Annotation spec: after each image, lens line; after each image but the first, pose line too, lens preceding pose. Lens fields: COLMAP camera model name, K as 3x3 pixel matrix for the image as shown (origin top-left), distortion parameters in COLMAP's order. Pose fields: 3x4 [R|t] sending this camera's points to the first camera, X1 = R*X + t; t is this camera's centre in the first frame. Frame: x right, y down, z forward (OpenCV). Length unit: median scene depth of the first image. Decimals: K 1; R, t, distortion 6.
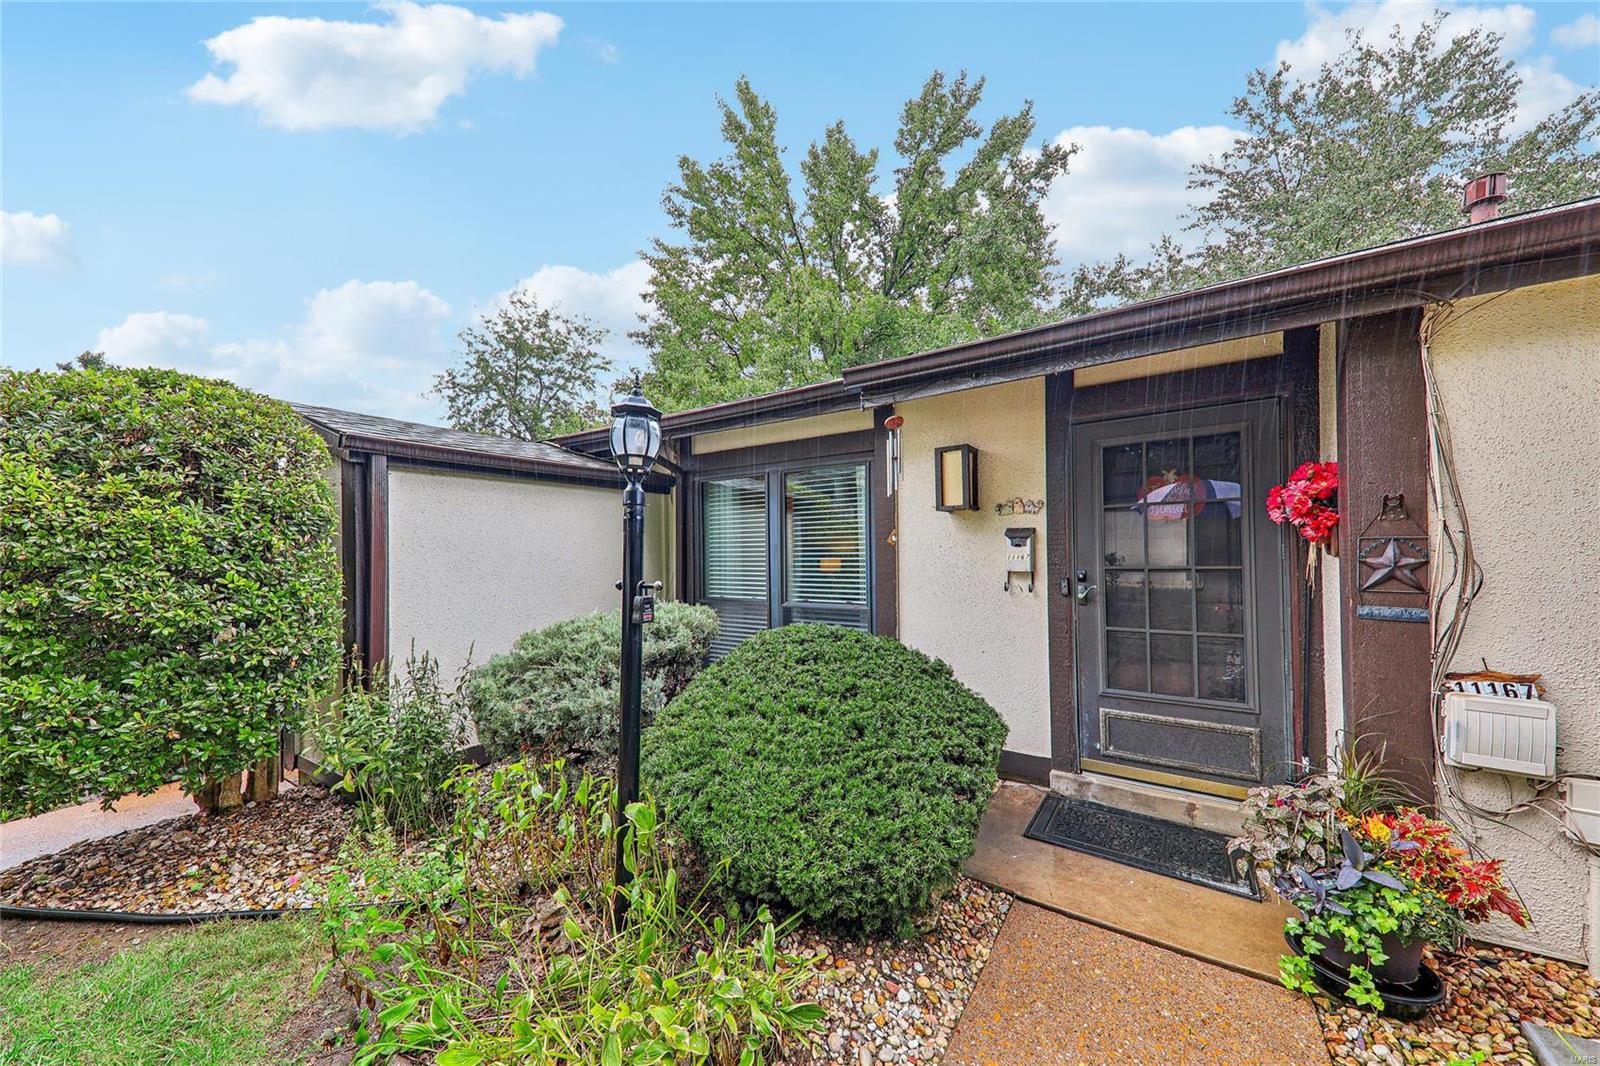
lens RADIAL K [[564.7, 0, 797.4], [0, 564.7, 543.8], [0, 0, 1]] dist [0.036767, -0.000132]
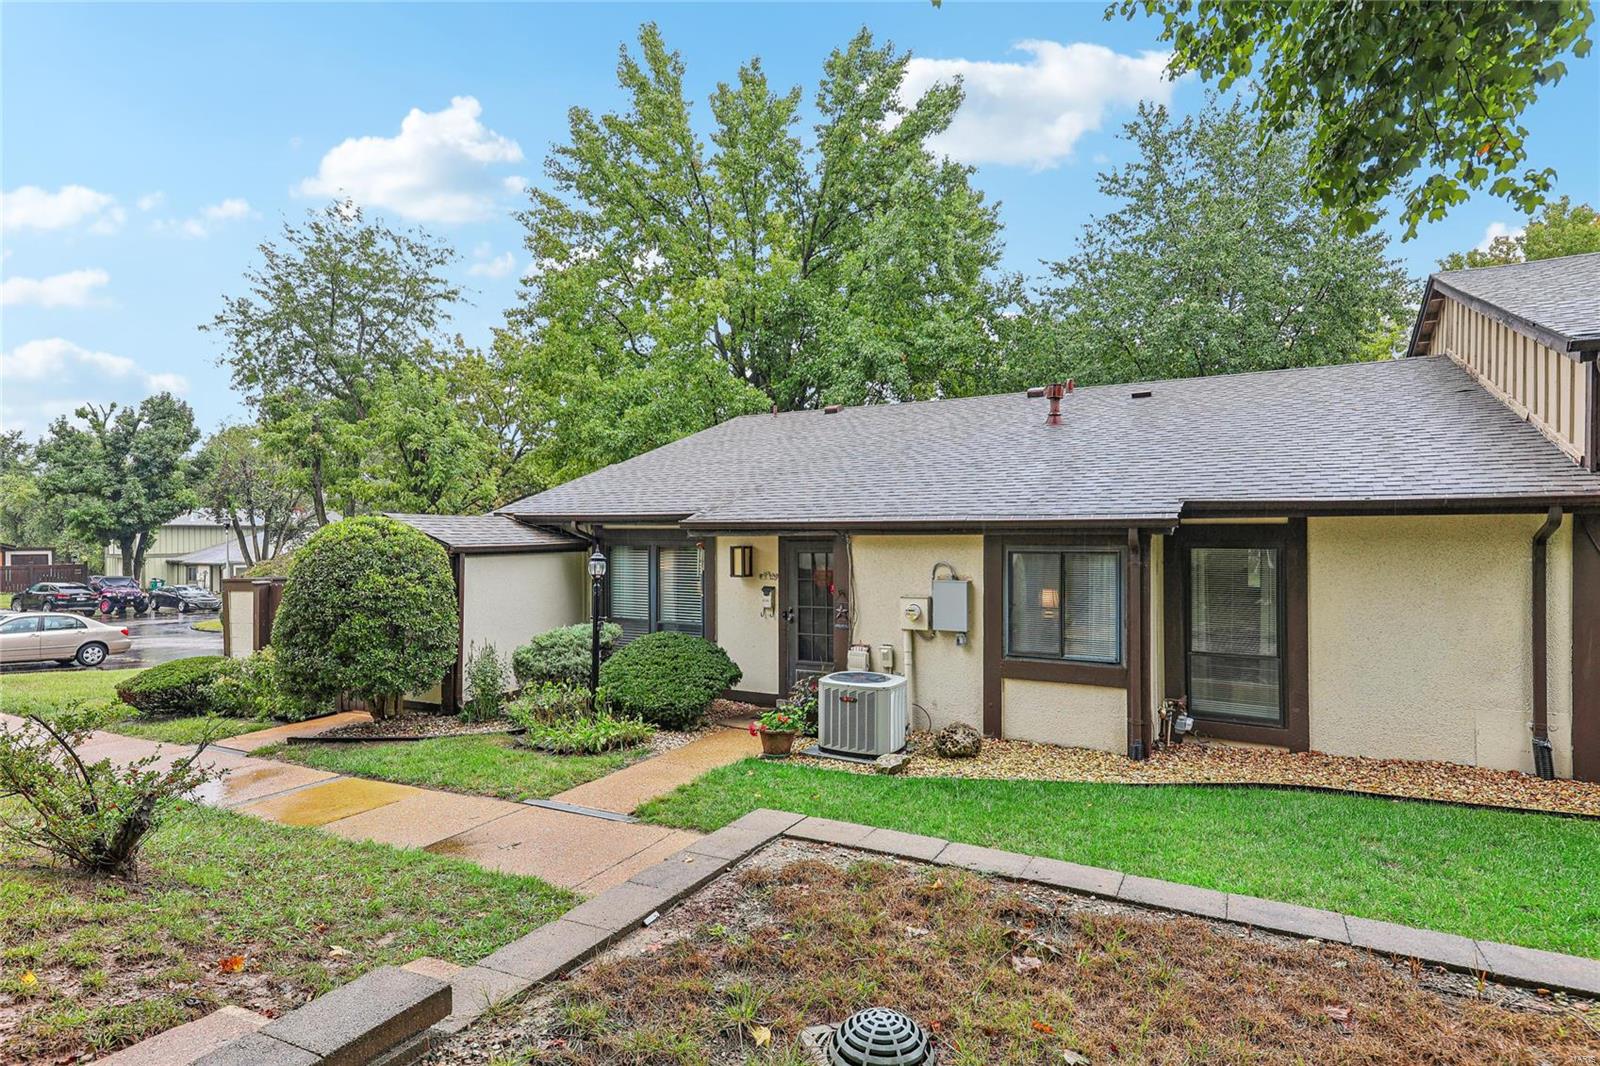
lens RADIAL K [[863.0, 0, 800.0], [0, 863.0, 533.0], [0, 0, 1]] dist [0.047154, 0.000441]
pose [[0.995878, 0.010772, 0.090065, 0.218104], [-0.012059, 0.999833, 0.013765, -0.271070], [-0.089901, -0.014794, 0.995841, -2.192602]]
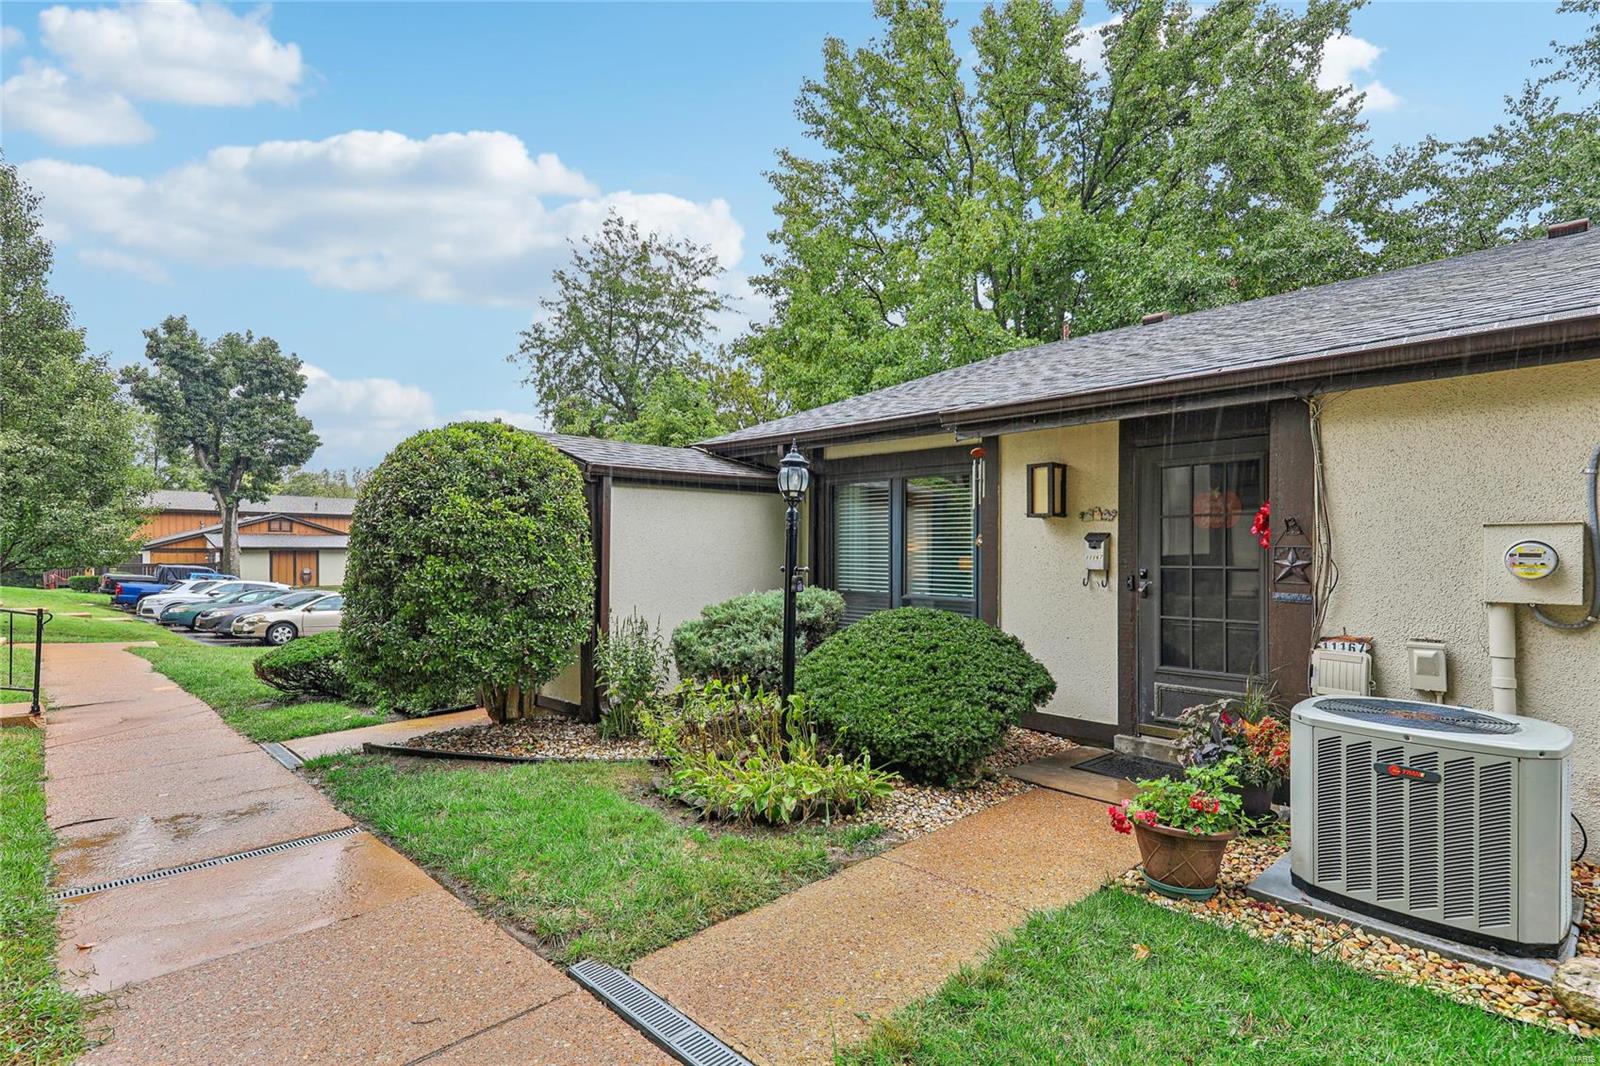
lens RADIAL K [[804.8, 0, 808.3], [0, 804.8, 550.6], [0, 0, 1]] dist [0.065844, -0.000208]
pose [[0.980378, 0.015746, -0.196499, 0.133016], [-0.012333, 0.999751, 0.018582, -0.014978], [0.196743, -0.015794, 0.980328, -0.781216]]
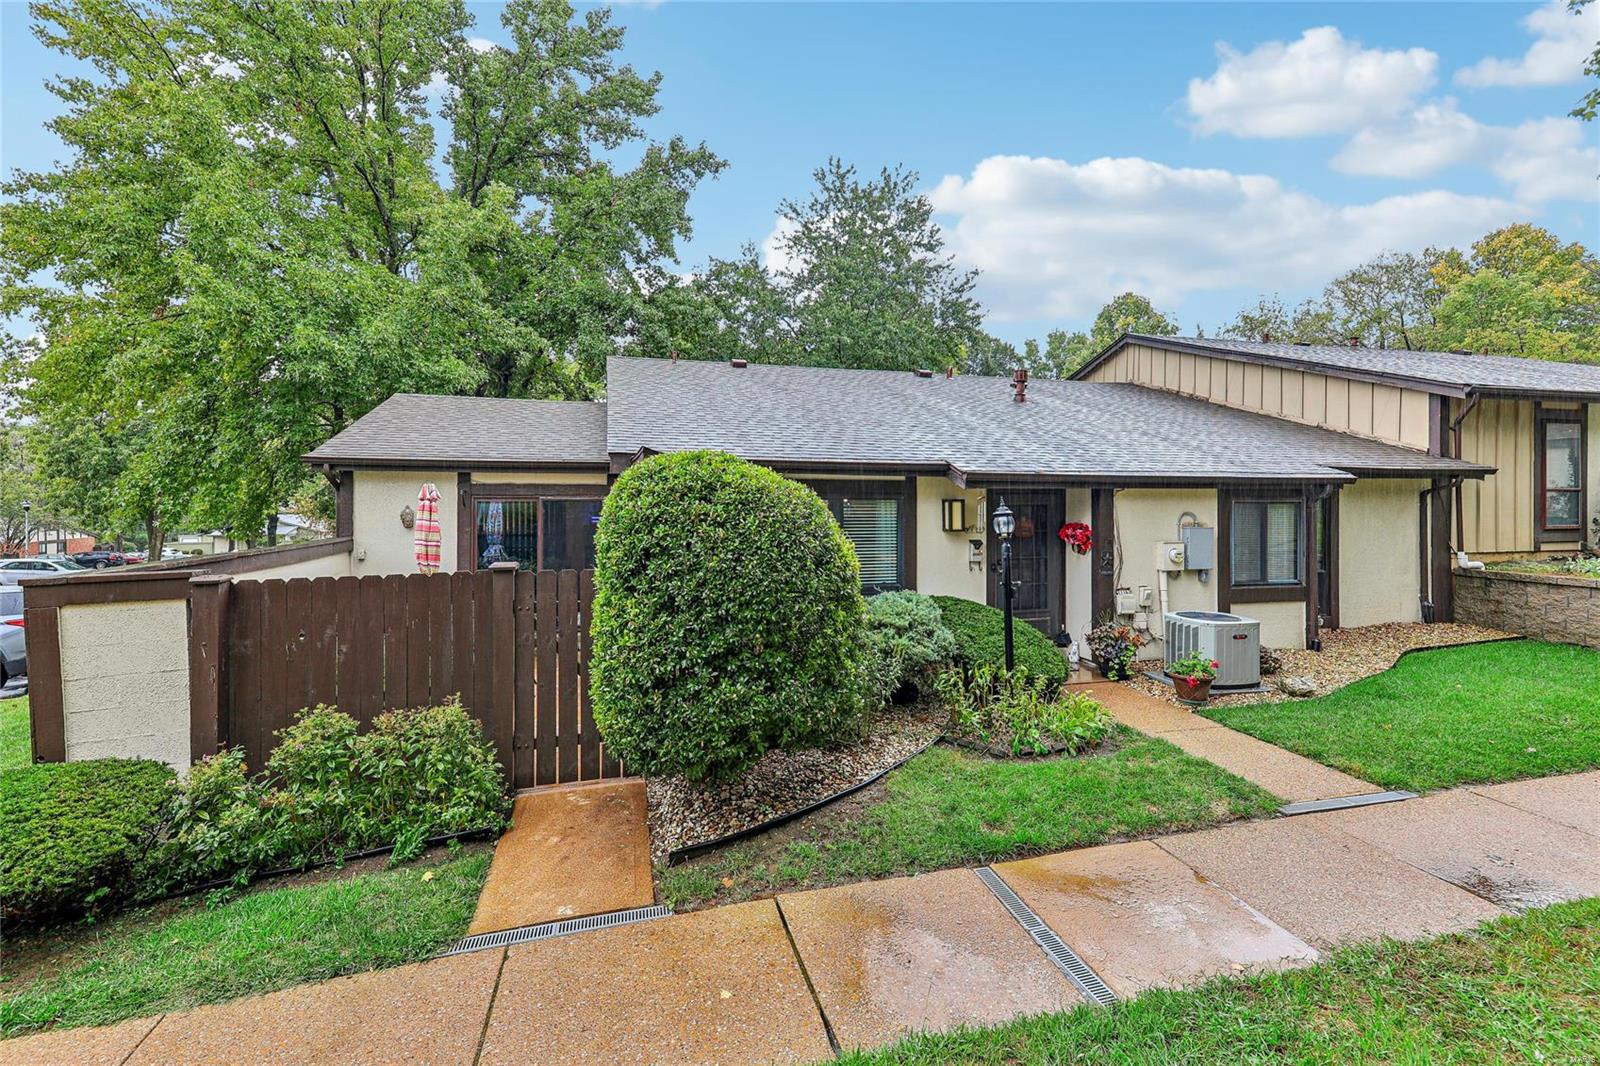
lens RADIAL K [[703.5, 0, 832.1], [0, 703.5, 497.8], [0, 0, 1]] dist [0.047743, 0.000314]
pose [[0.637836, 0.010917, 0.770095, -1.922603], [-0.023686, 0.999705, 0.005446, -0.183271], [-0.769808, -0.021714, 0.637906, -0.231606]]
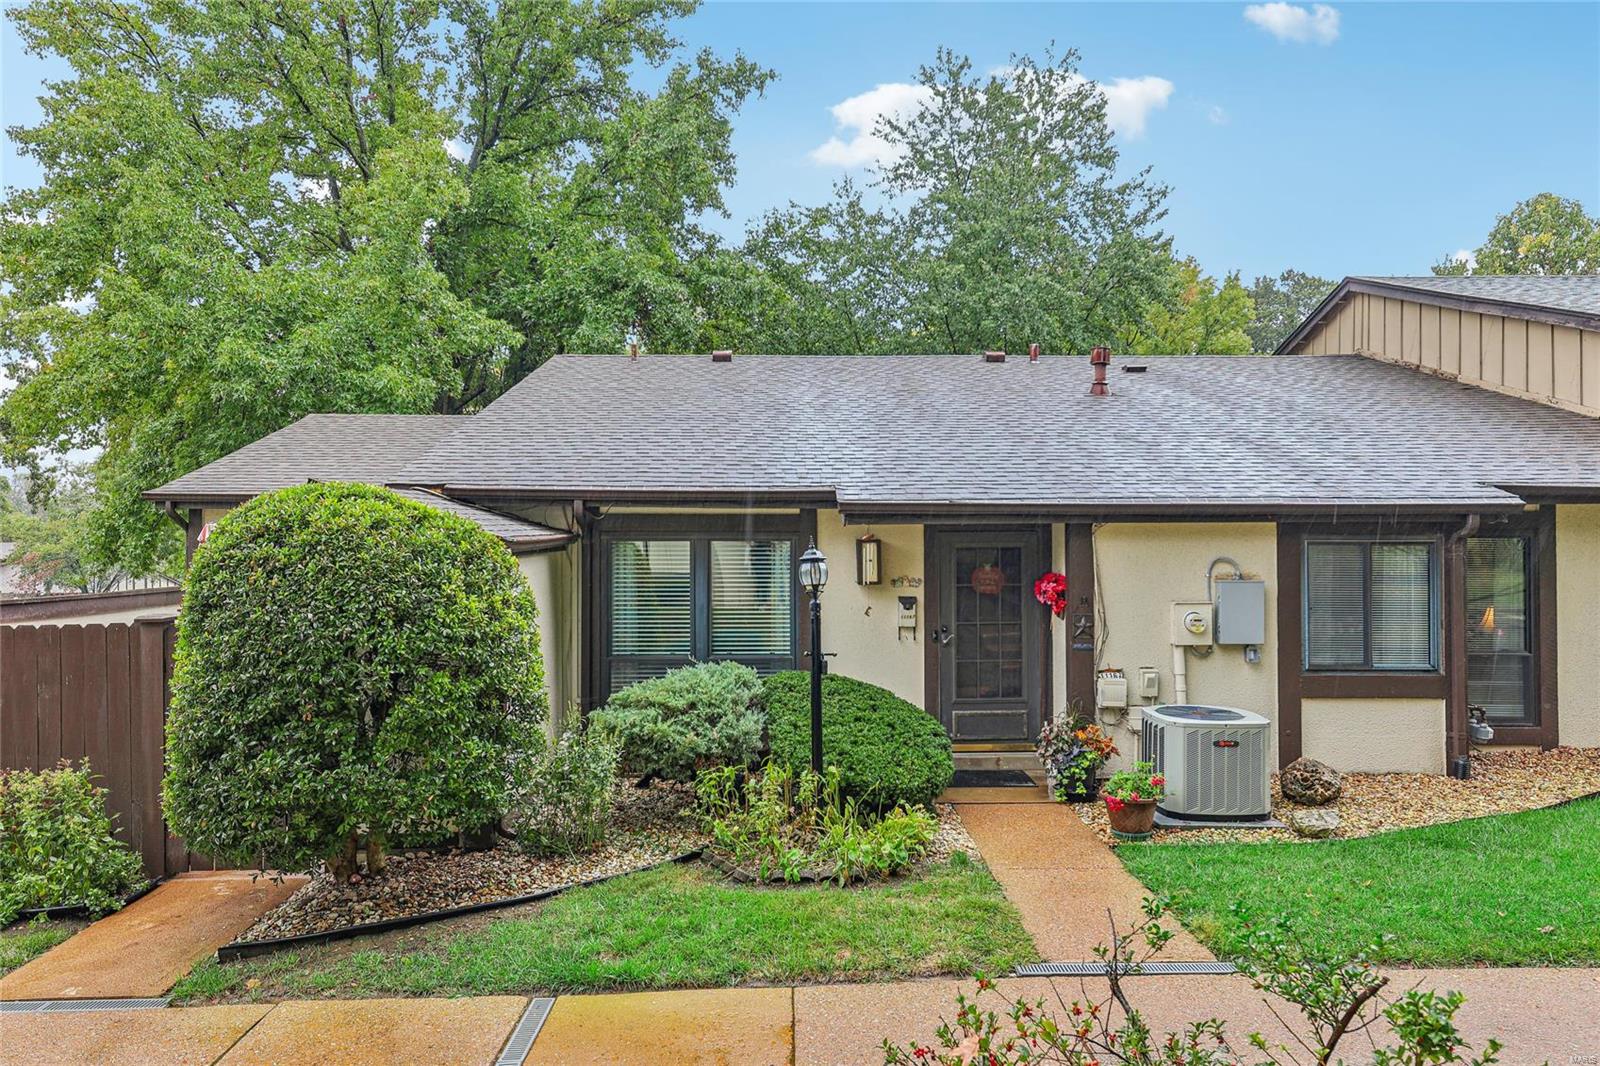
lens RADIAL K [[1037.7, 0, 837.4], [0, 1037.7, 531.2], [0, 0, 1]] dist [0.037089, -0.000707]
pose [[0.806985, 0.011884, 0.590452, -1.345155], [-0.018020, 0.999827, 0.004506, -0.206619], [-0.590296, -0.014276, 0.807060, -1.061705]]
